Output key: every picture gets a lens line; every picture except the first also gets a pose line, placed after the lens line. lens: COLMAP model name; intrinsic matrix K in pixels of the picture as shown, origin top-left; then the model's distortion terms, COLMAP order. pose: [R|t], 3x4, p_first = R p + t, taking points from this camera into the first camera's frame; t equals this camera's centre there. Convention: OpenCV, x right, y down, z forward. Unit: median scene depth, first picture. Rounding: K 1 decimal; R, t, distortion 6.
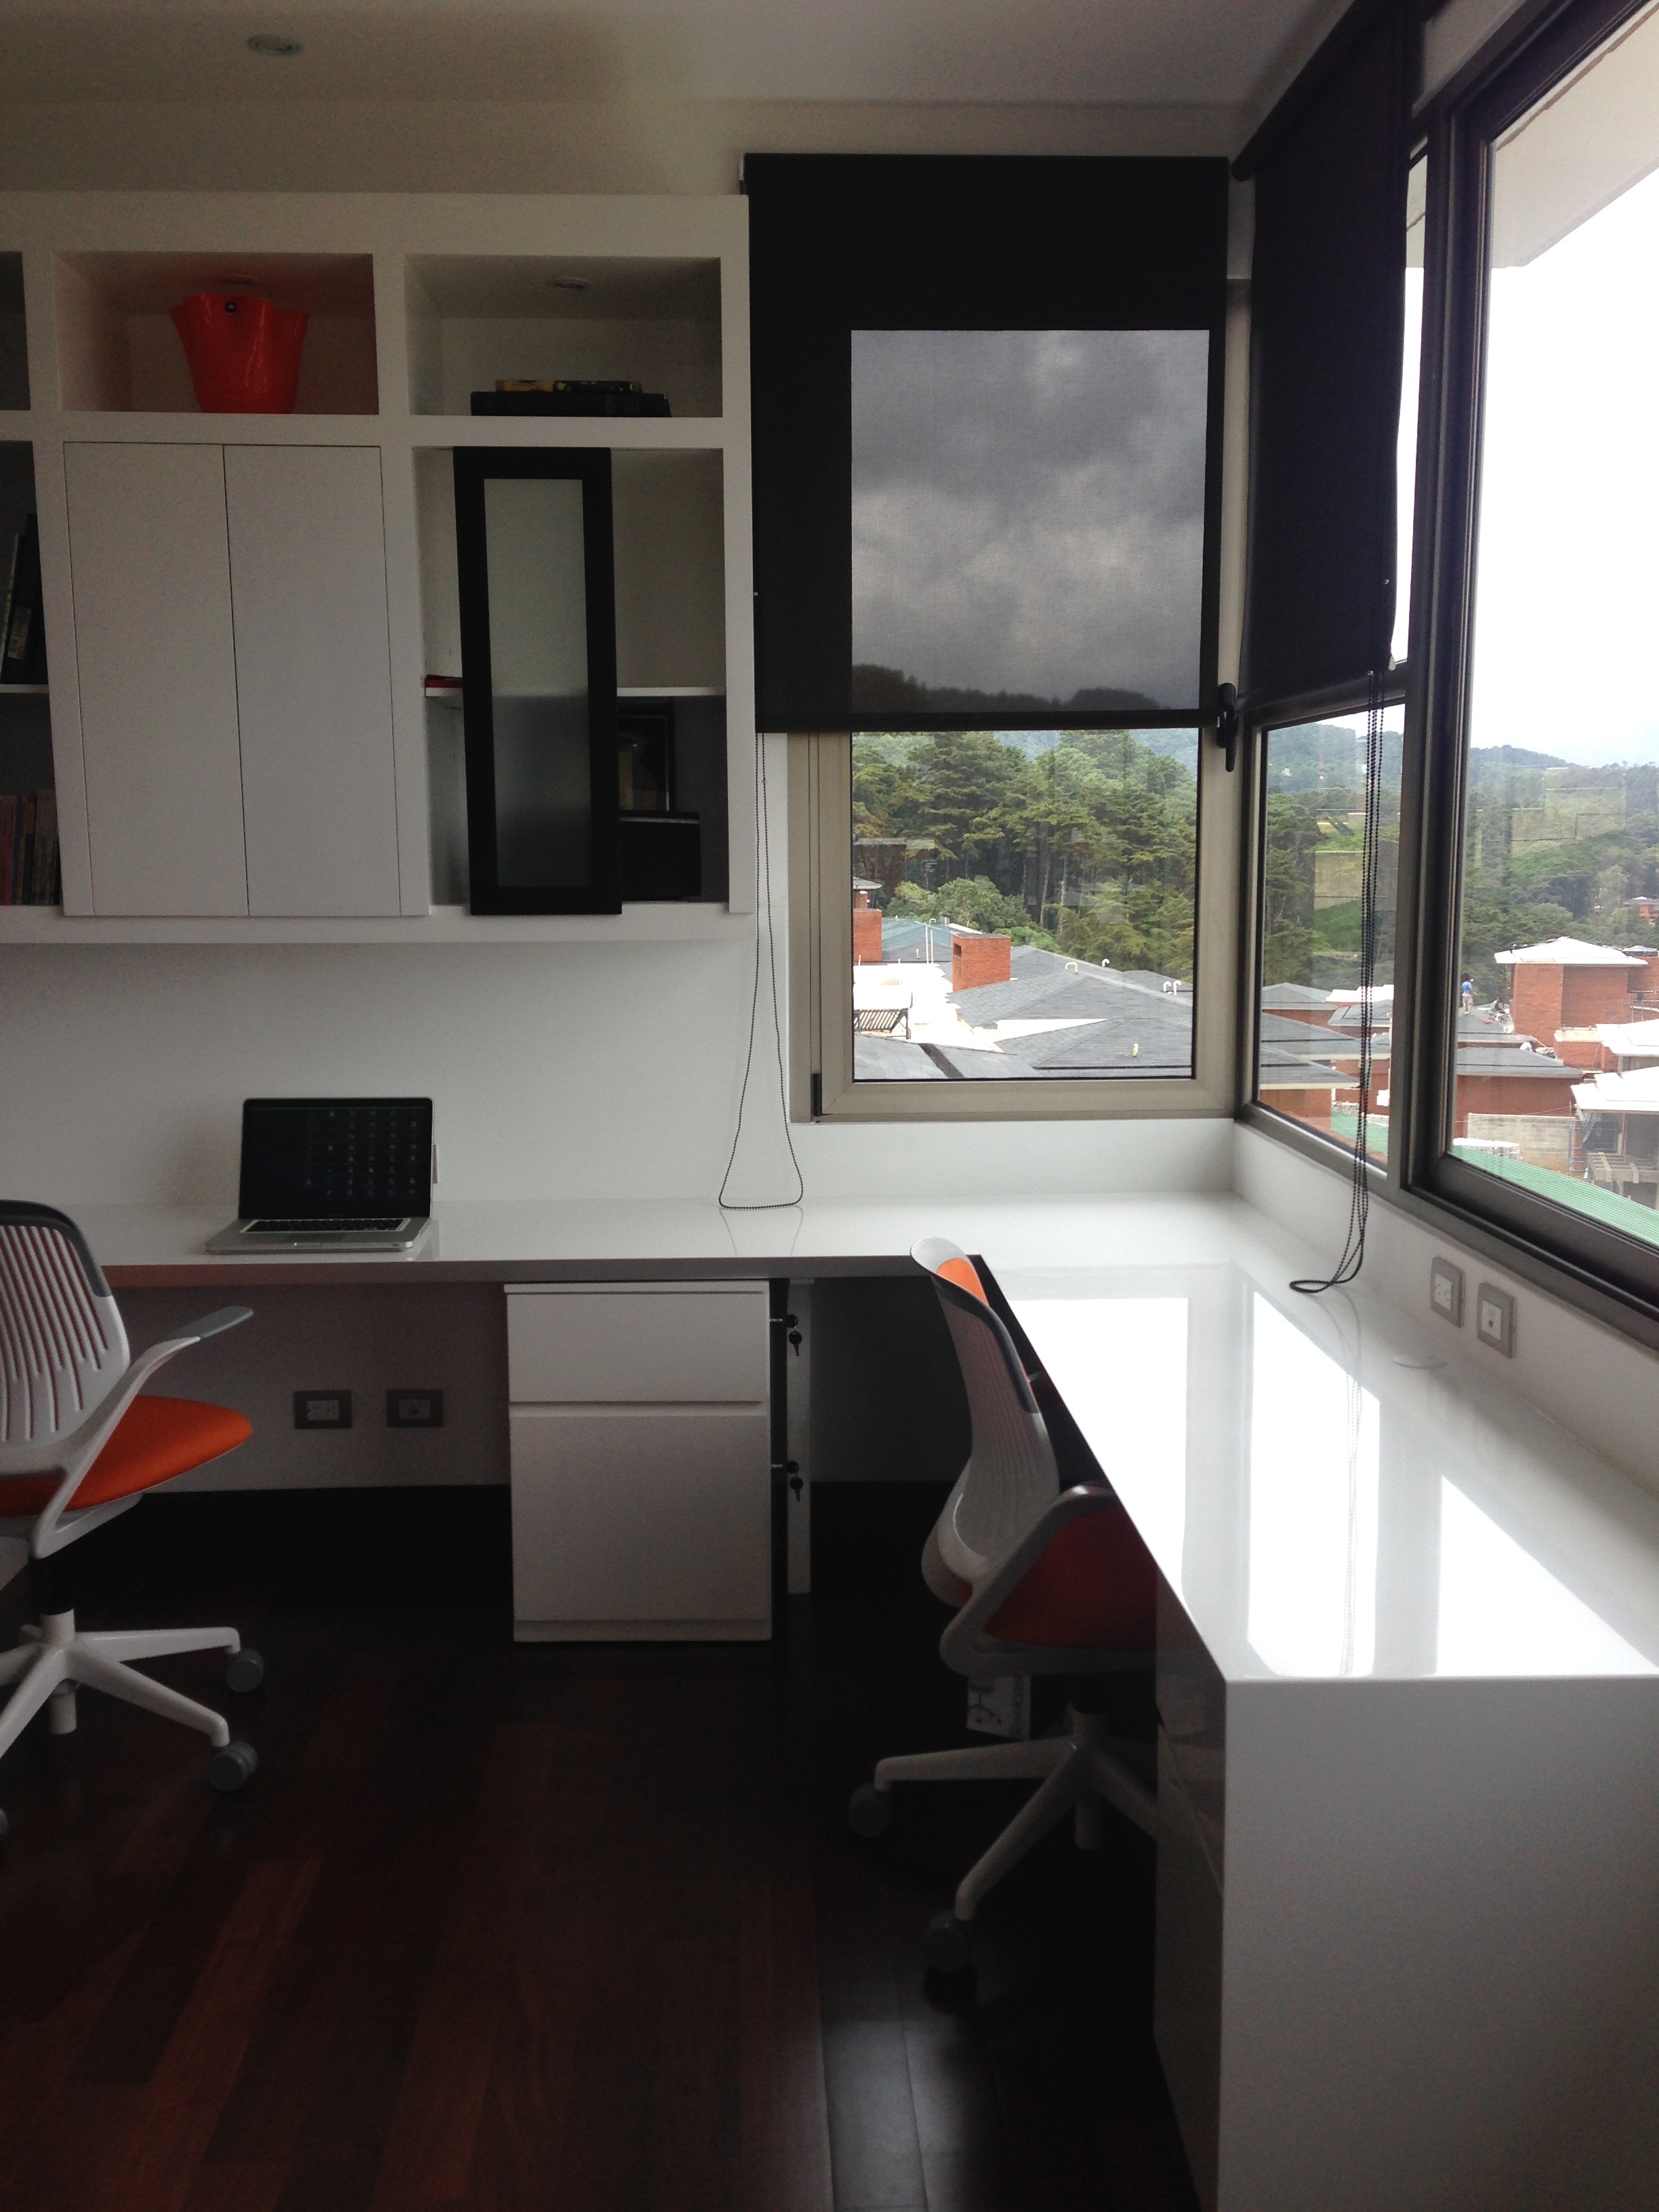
lens RADIAL K [[1980.2, 0, 831.6], [0, 1980.2, 1124.1], [0, 0, 1]] dist [0.084188, -0.072870]
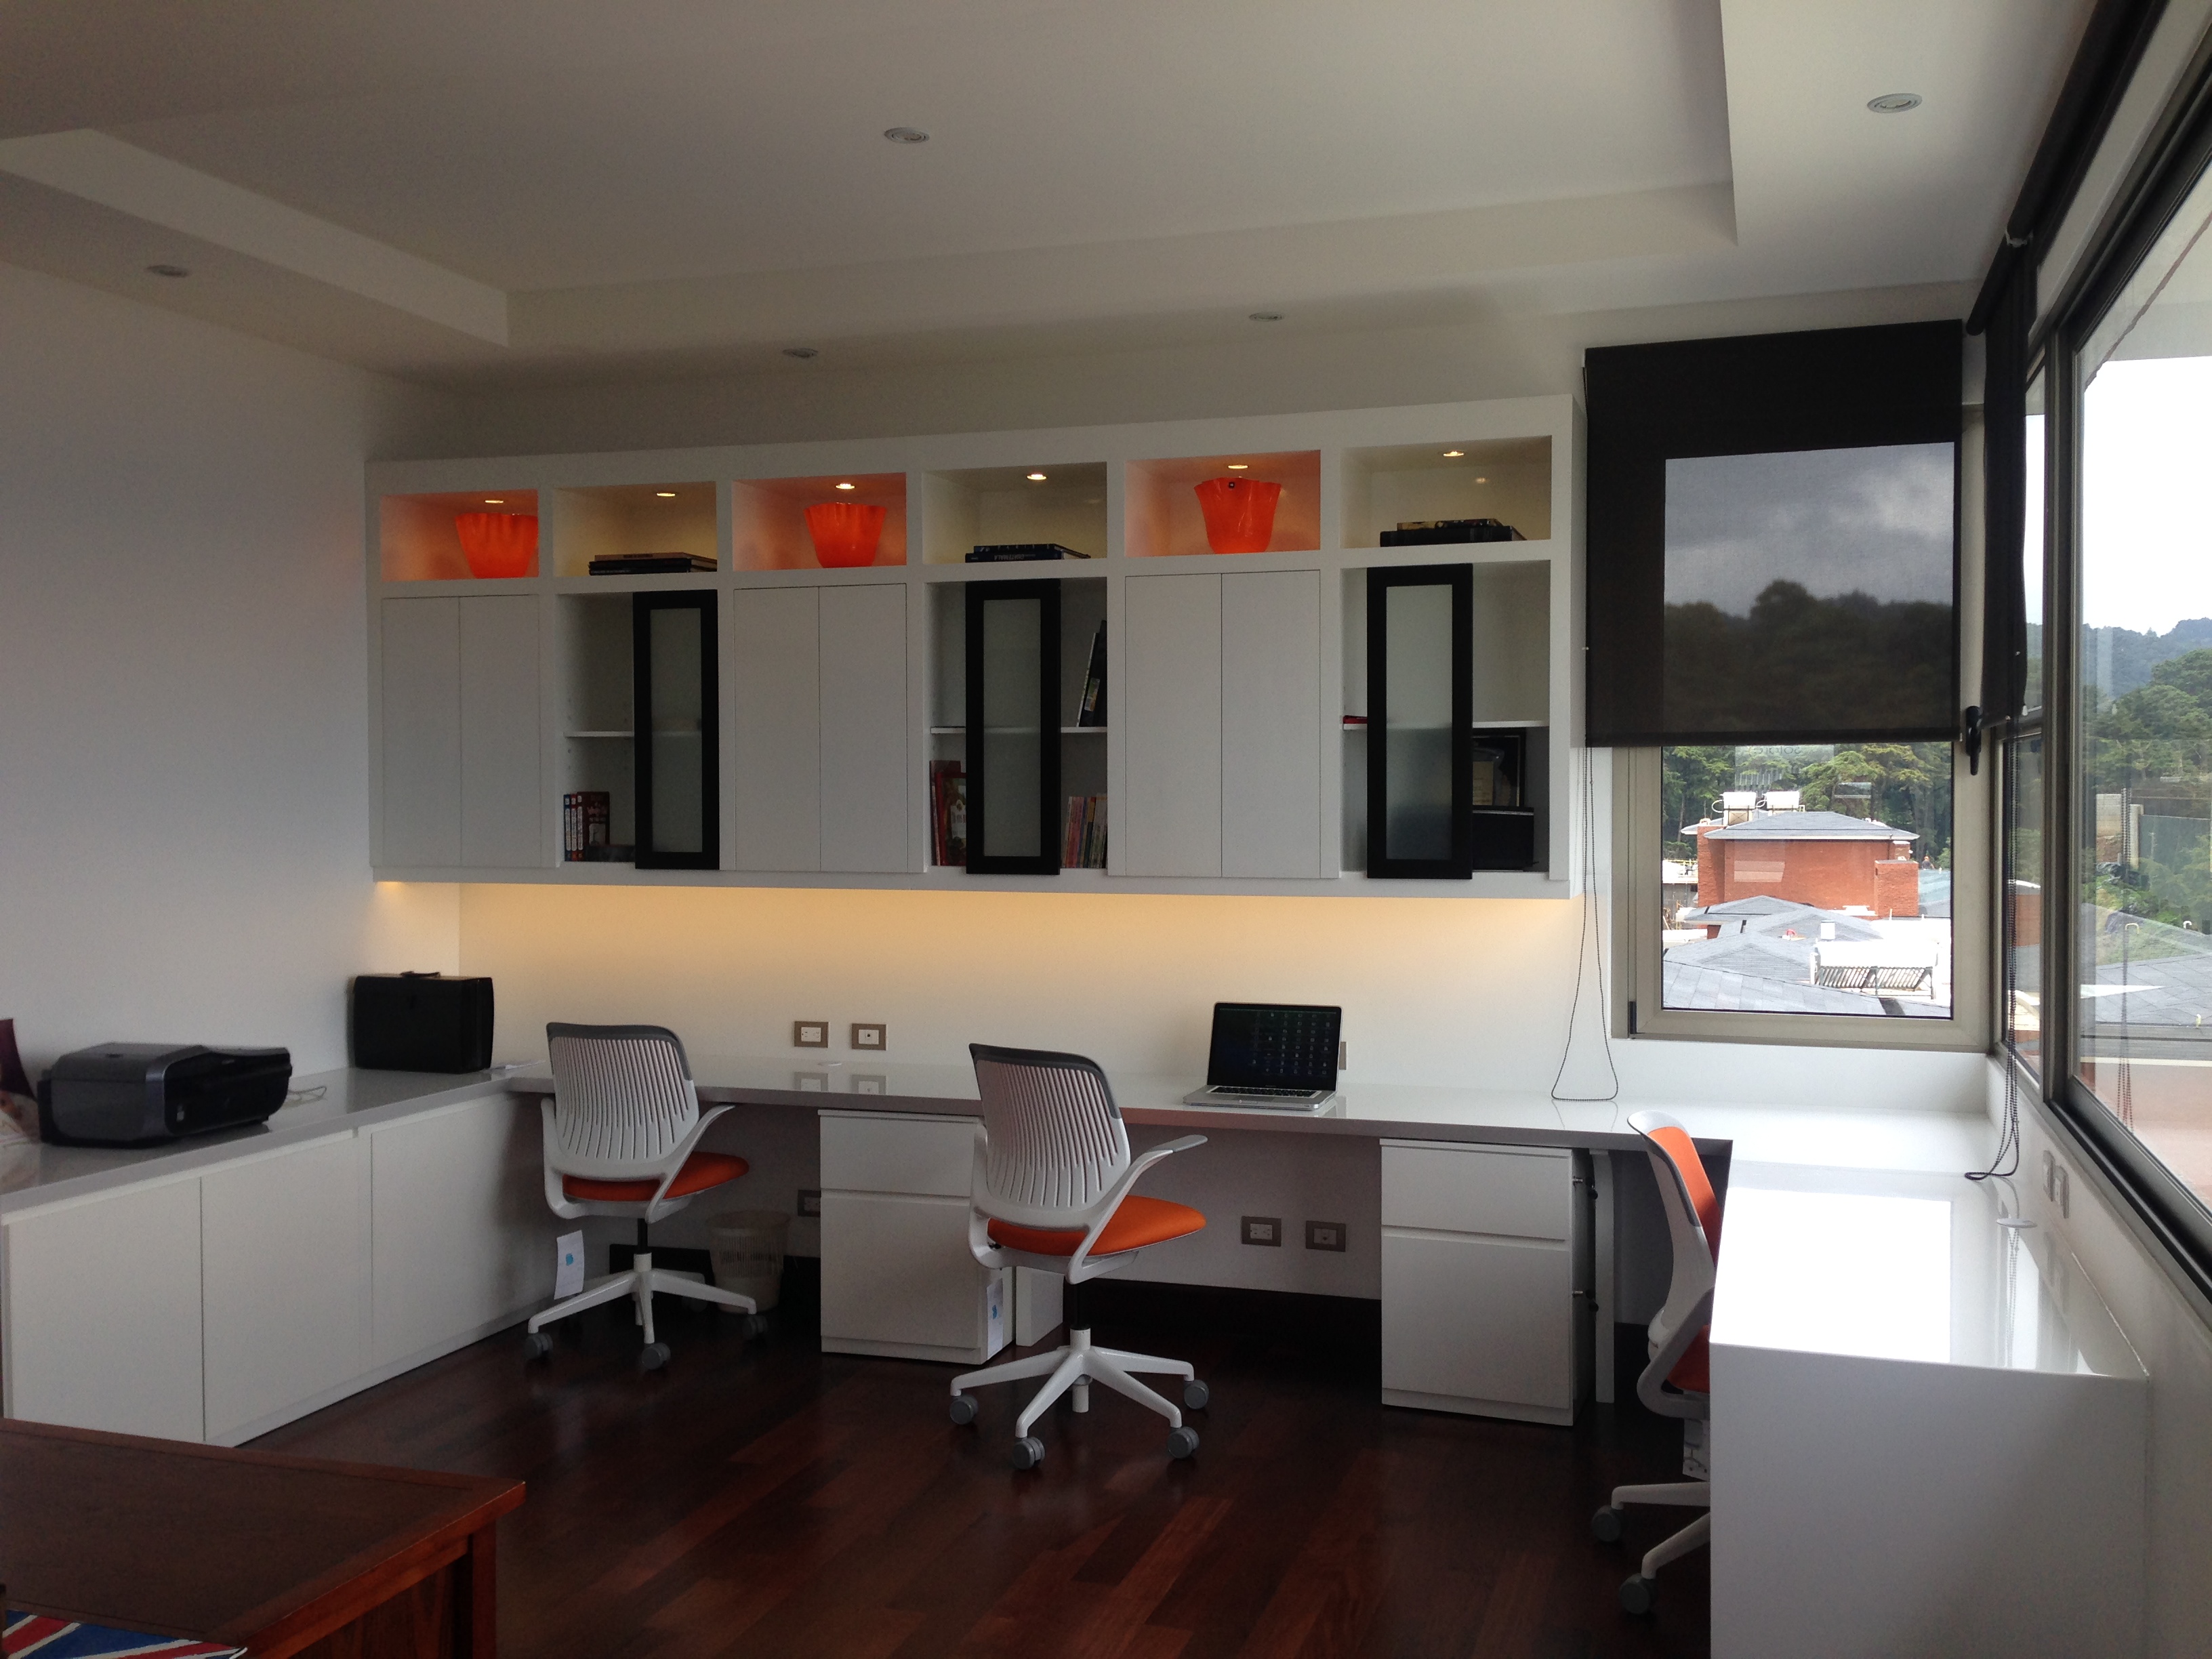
lens RADIAL K [[1980.2, 0, 1144.7], [0, 1980.2, 833.5], [0, 0, 1]] dist [0.084188, -0.072870]
pose [[0.938913, 0.010341, -0.343999, 0.161962], [-0.050703, 0.992798, -0.108546, 0.026884], [0.340398, 0.119357, 0.932675, -0.401299]]
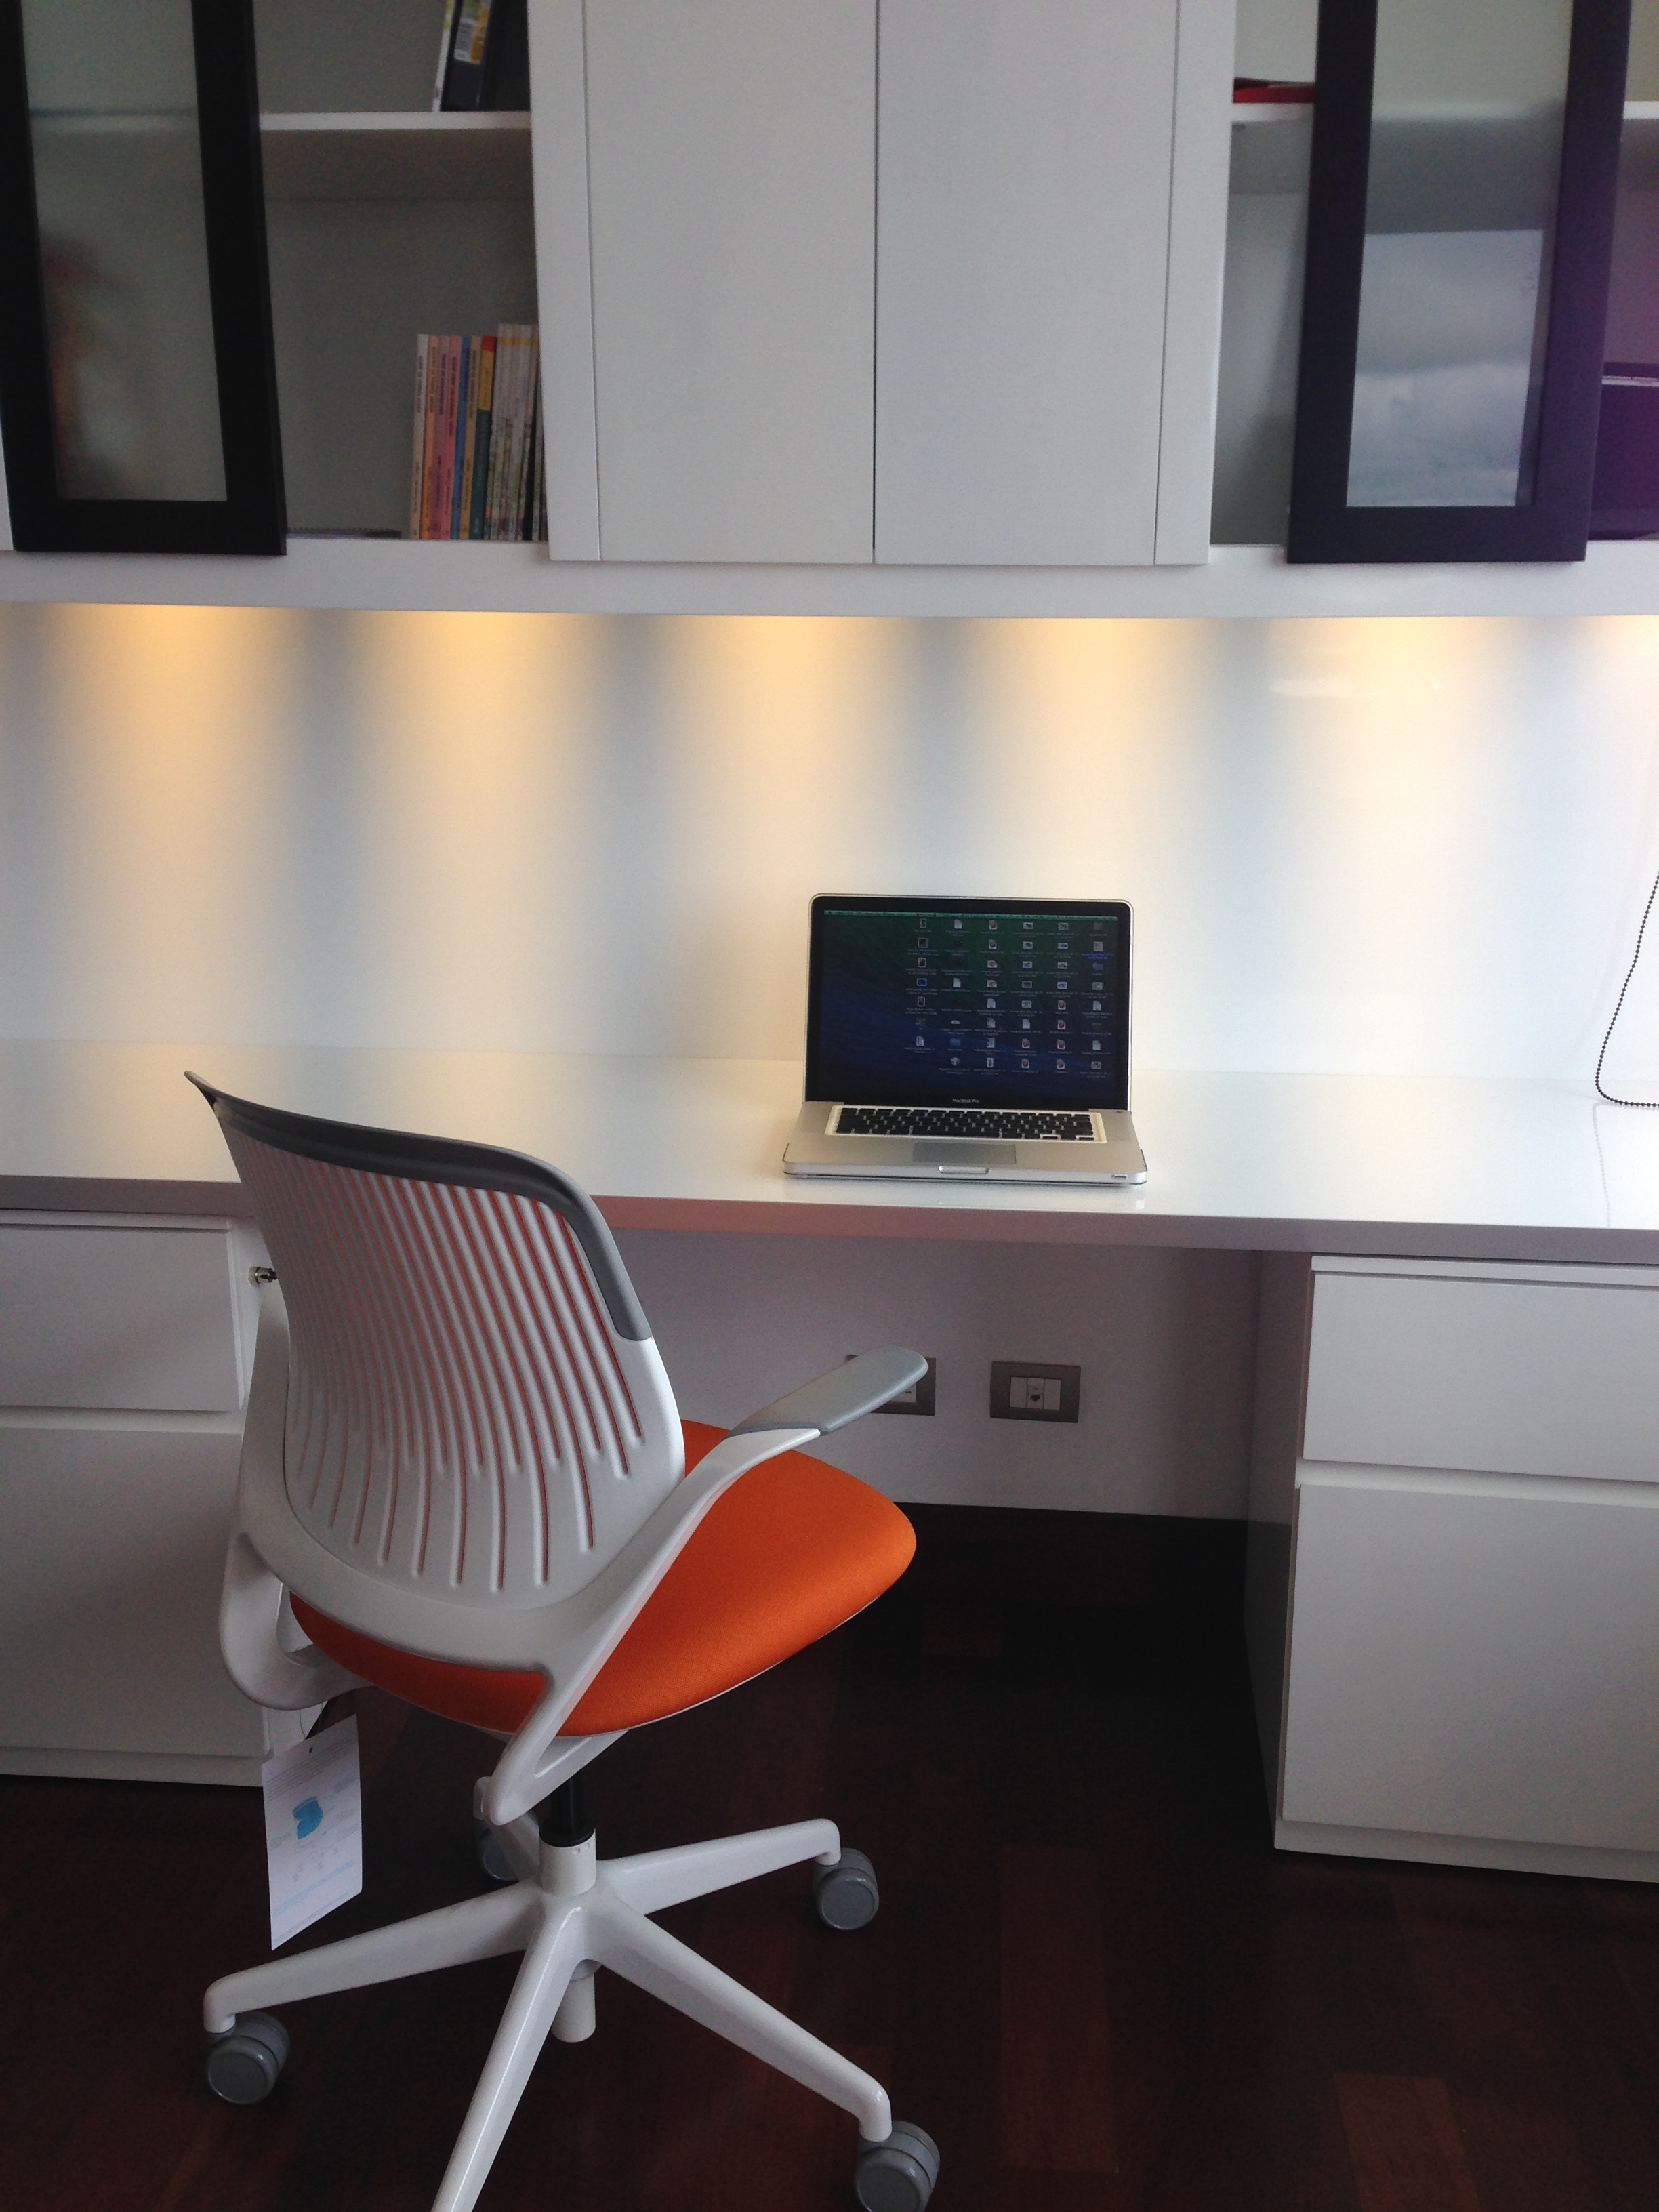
lens RADIAL K [[1980.2, 0, 840.3], [0, 1980.2, 1109.7], [0, 0, 1]] dist [0.084188, -0.072870]
pose [[0.993058, 0.043036, -0.109470, -0.235604], [-0.028967, 0.991479, 0.127004, -0.025888], [0.114003, -0.122951, 0.985843, 0.445403]]
